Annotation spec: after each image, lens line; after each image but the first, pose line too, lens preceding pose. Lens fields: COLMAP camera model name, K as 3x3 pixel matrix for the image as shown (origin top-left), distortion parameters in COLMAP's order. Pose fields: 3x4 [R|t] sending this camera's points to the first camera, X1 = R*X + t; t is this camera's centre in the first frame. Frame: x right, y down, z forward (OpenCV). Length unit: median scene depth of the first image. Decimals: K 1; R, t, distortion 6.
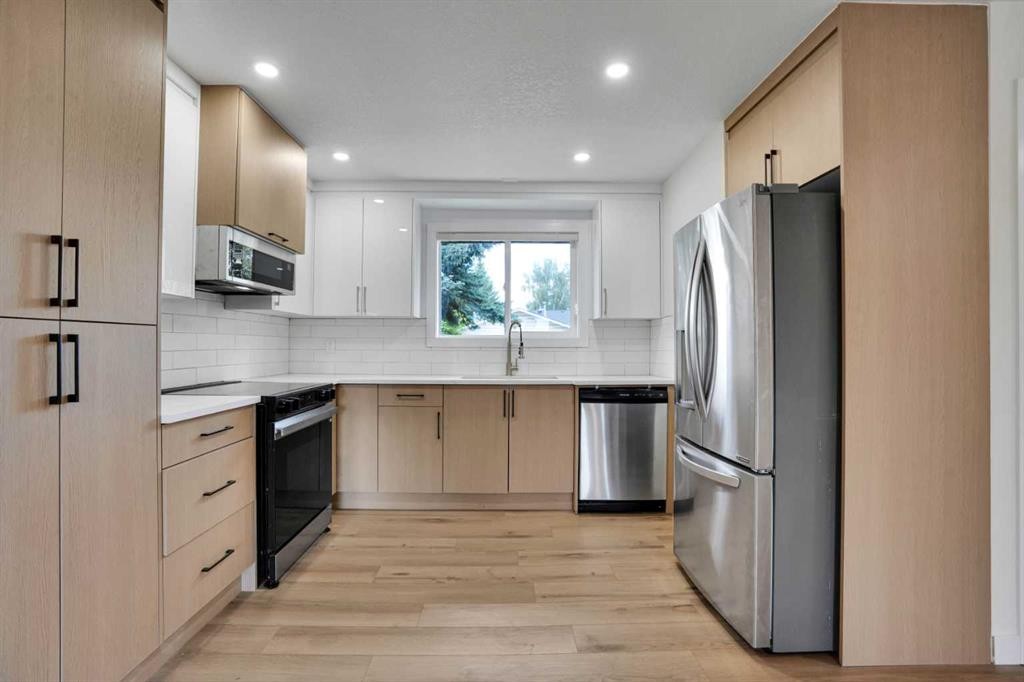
lens RADIAL K [[475.3, 0, 512.0], [0, 475.3, 341.0], [0, 0, 1]] dist [-0.045543, 0.000230]
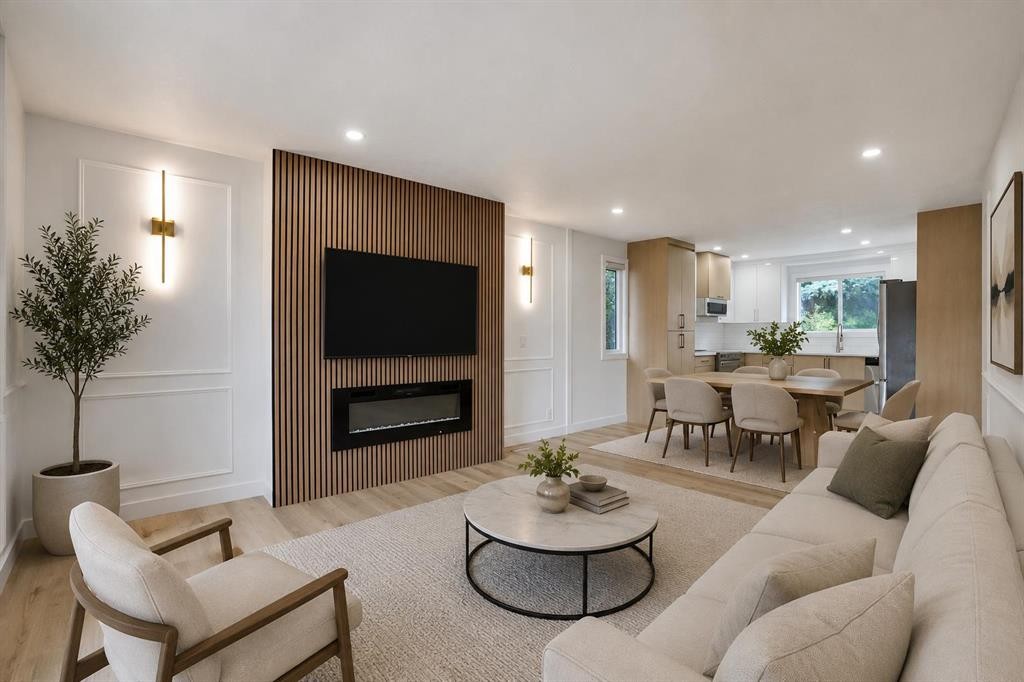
lens RADIAL K [[478.8, 0, 508.7], [0, 478.8, 334.5], [0, 0, 1]] dist [-0.041506, 0.000282]
pose [[0.664726, -0.000428, -0.747087, 0.850087], [0.005646, 0.999974, 0.004452, -0.021350], [0.747066, -0.007177, 0.664712, -2.009053]]
